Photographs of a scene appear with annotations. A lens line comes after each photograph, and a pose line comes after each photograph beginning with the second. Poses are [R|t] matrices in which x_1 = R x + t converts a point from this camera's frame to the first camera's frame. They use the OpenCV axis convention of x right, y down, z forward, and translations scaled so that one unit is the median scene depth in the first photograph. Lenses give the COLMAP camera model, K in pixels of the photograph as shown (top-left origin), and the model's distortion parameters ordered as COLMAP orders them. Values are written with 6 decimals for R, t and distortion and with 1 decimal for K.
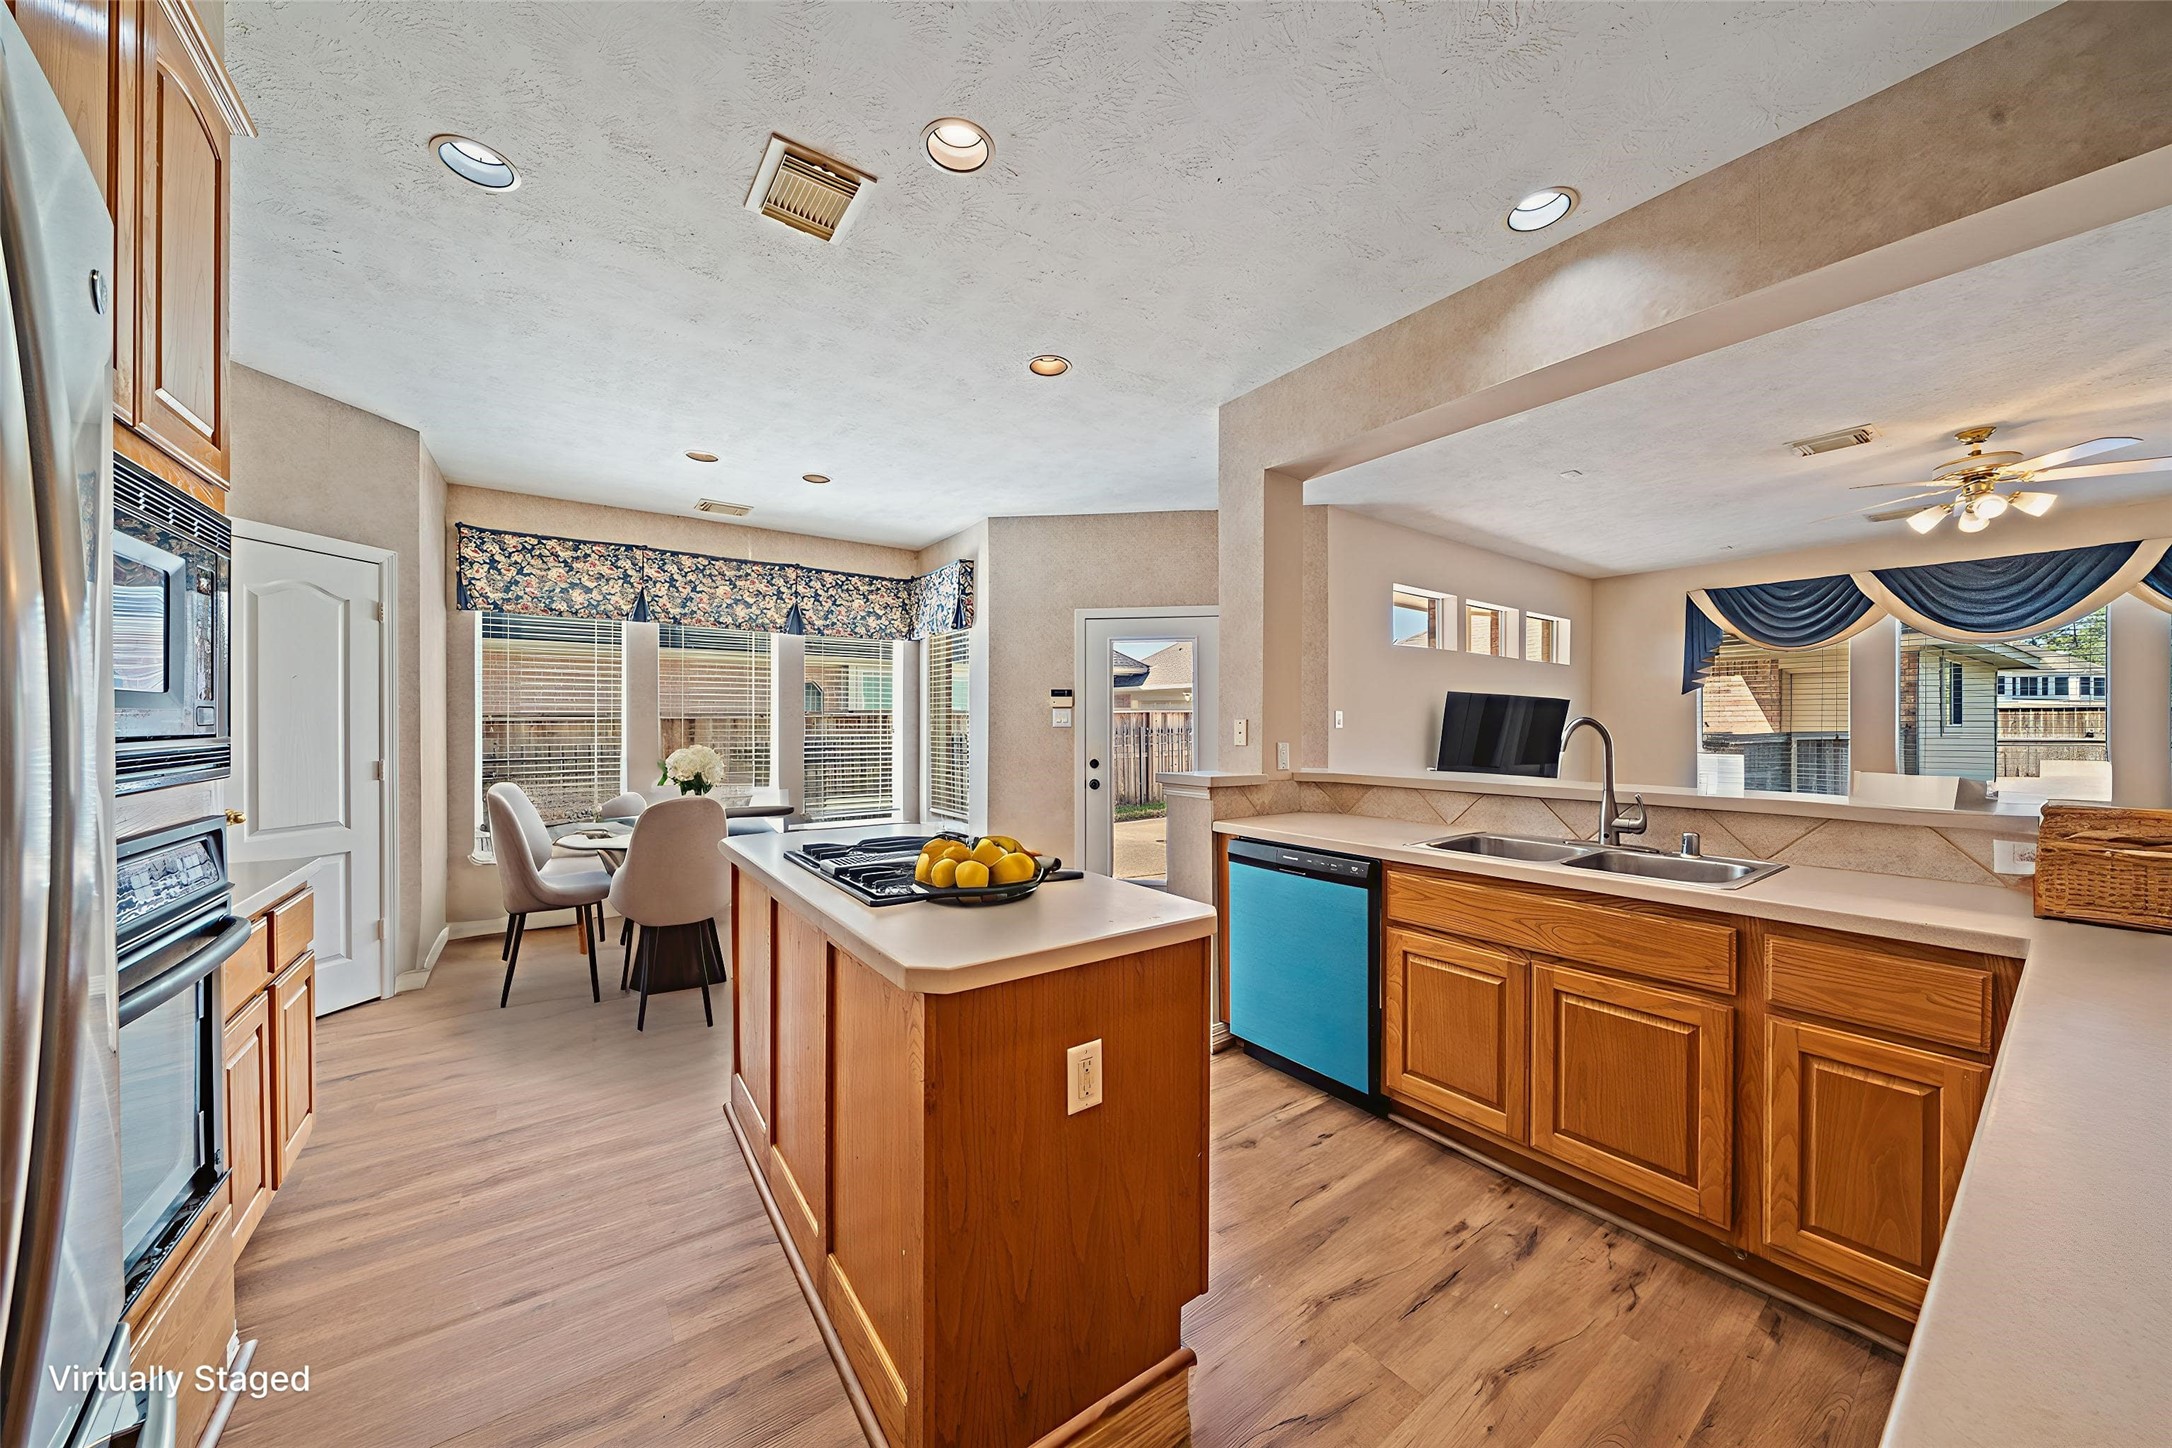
lens RADIAL K [[744.7, 0, 1090.2], [0, 744.7, 723.3], [0, 0, 1]] dist [-0.007228, -0.000297]
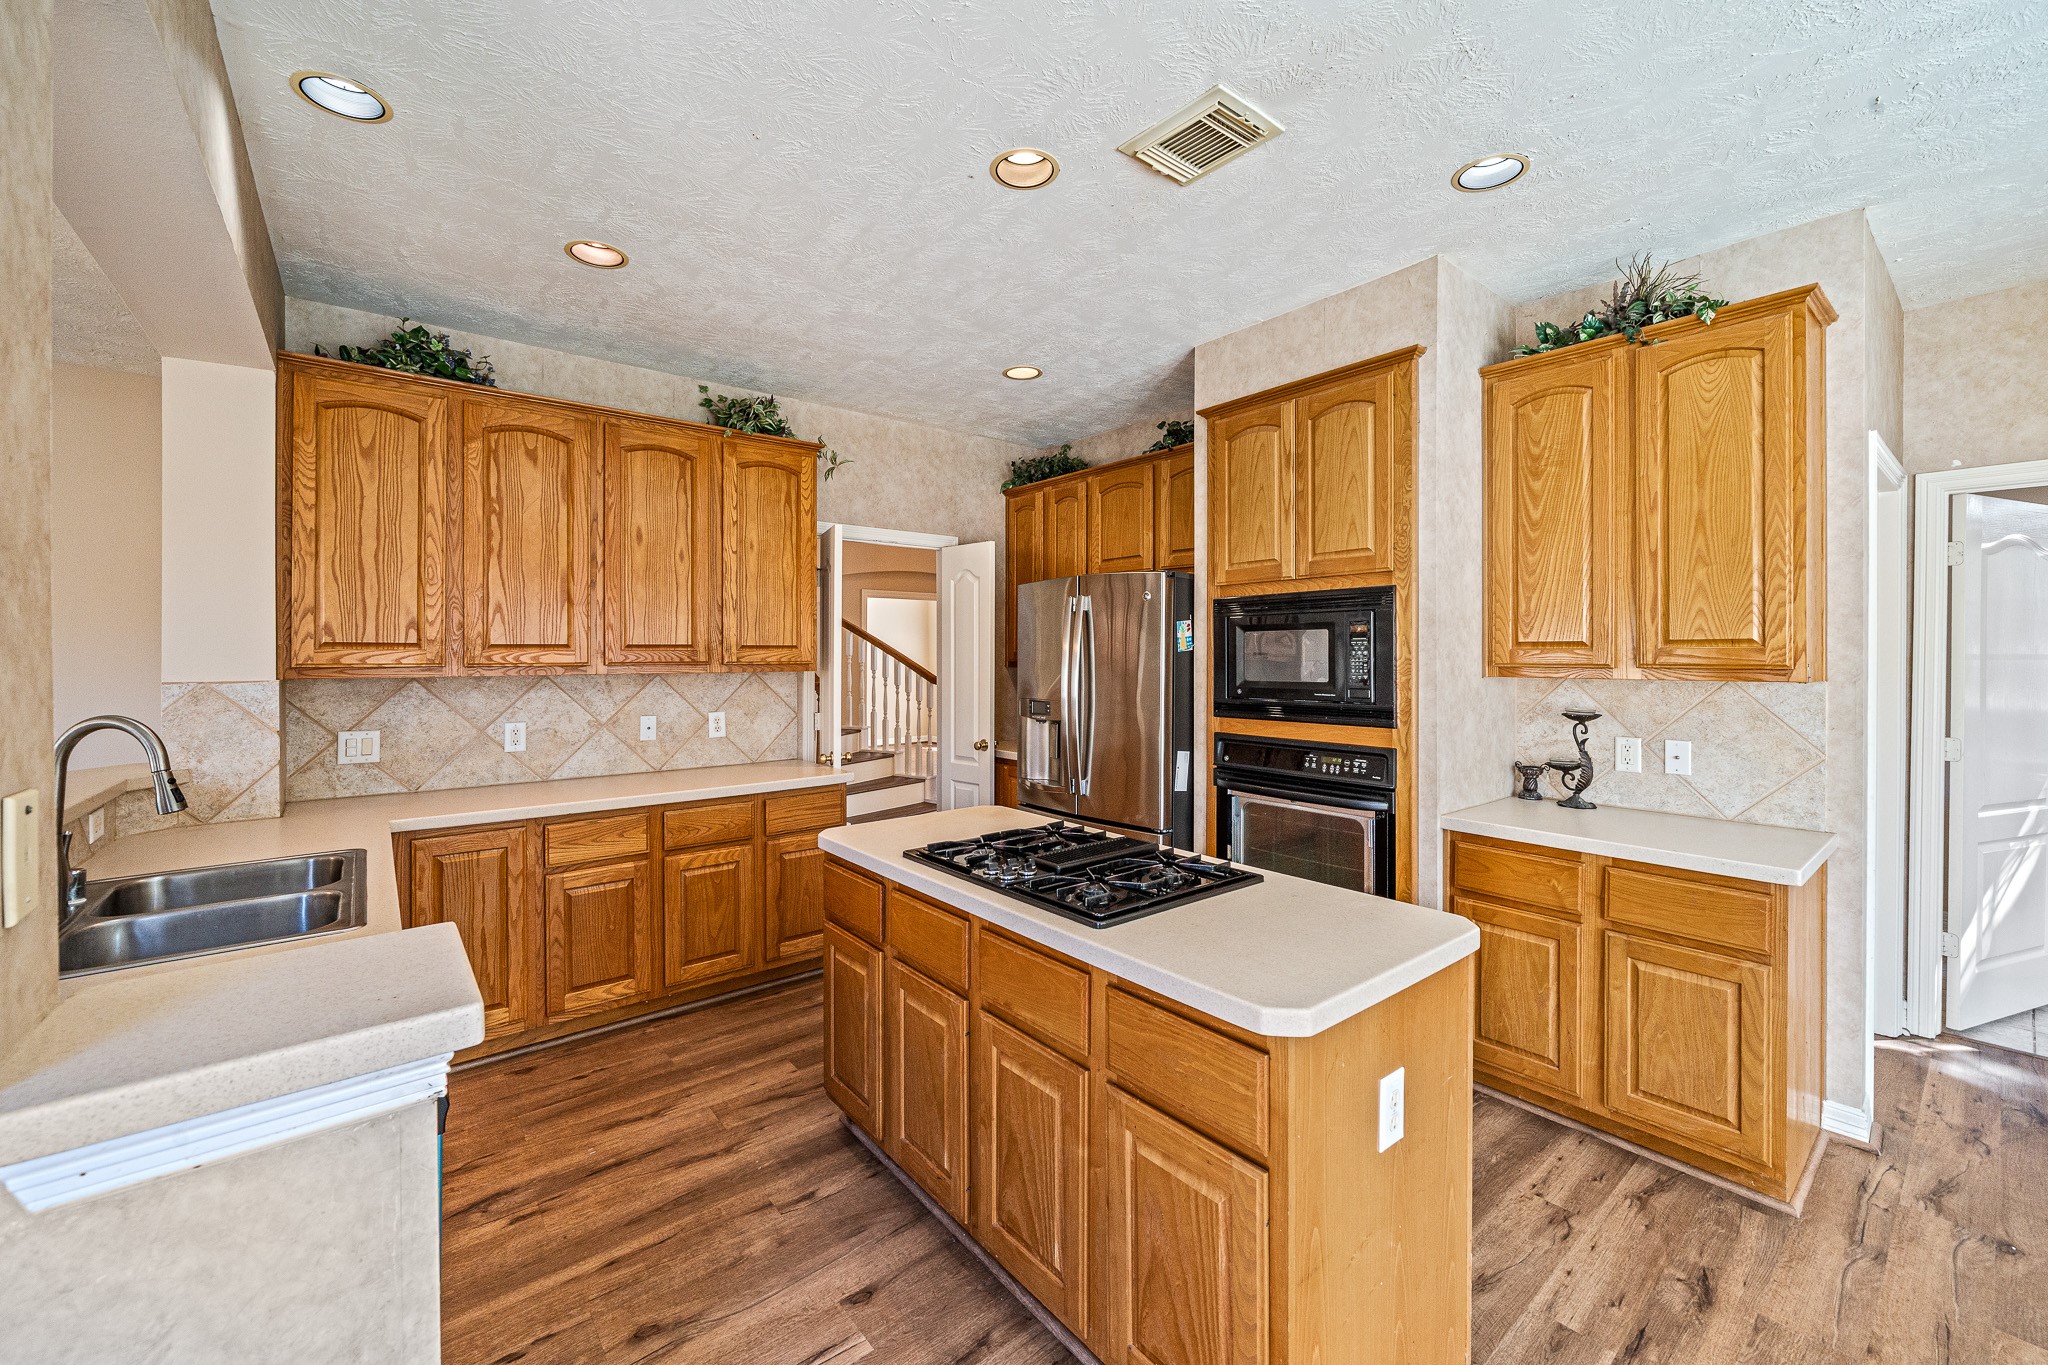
lens RADIAL K [[805.7, 0, 1018.6], [0, 805.7, 651.9], [0, 0, 1]] dist [-0.006113, 0.000501]
pose [[-0.998987, 0.002613, -0.044935, -0.046448], [0.002599, 0.999997, 0.000375, -0.030601], [0.044936, 0.000258, -0.998990, 0.803020]]
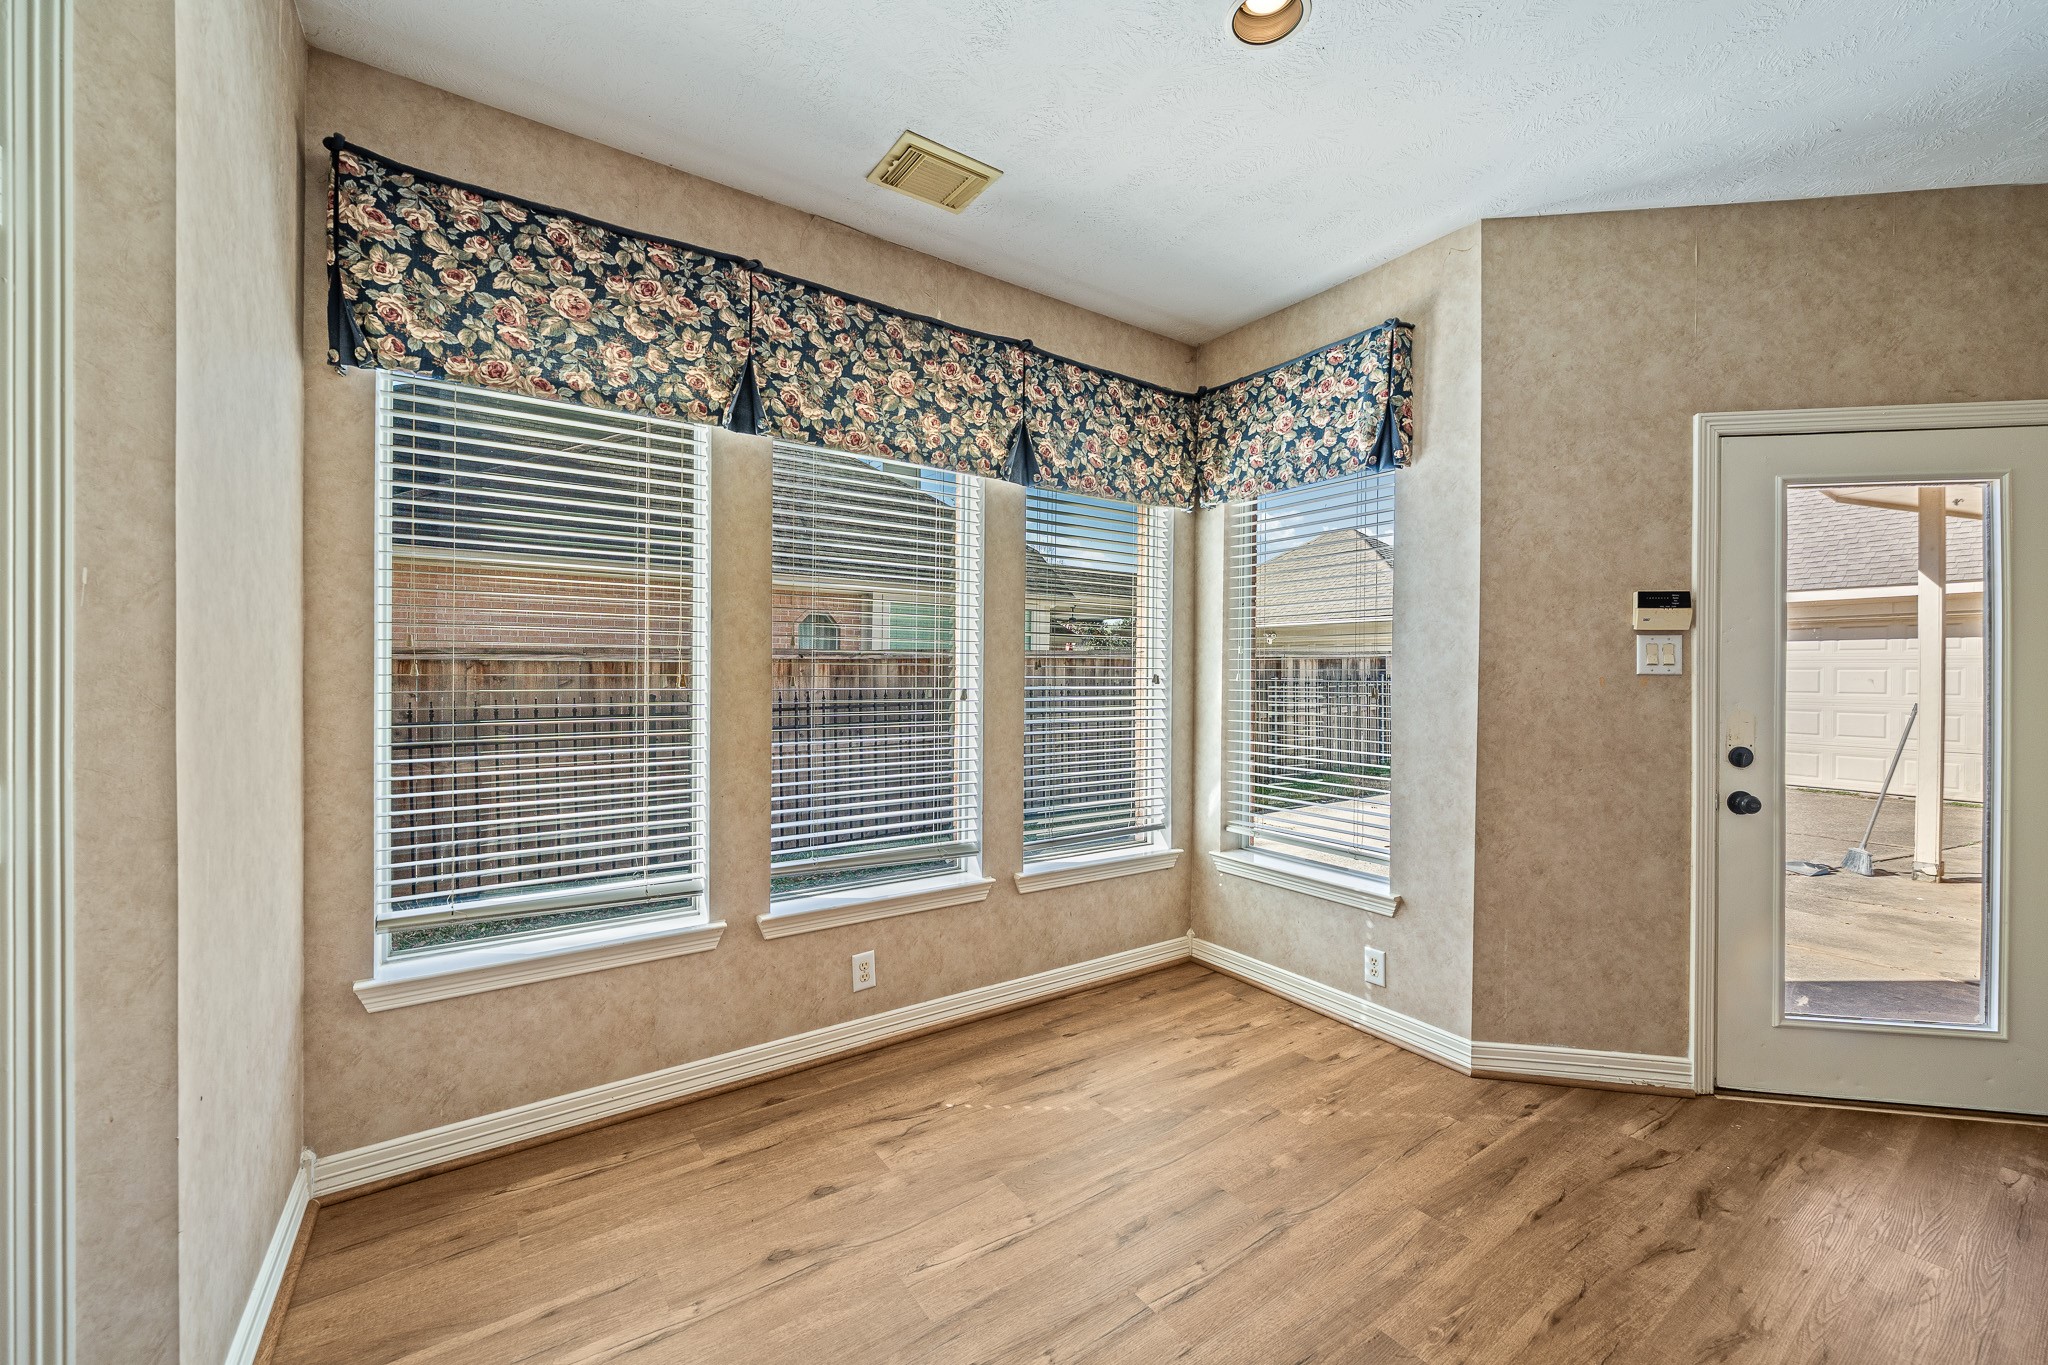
lens RADIAL K [[805.7, 0, 1032.5], [0, 805.7, 676.3], [0, 0, 1]] dist [-0.006113, 0.000501]
pose [[0.999849, 0.007837, -0.015535, -0.415016], [-0.007768, 0.999960, 0.004497, 0.006623], [0.015570, -0.004376, 0.999869, 0.507686]]
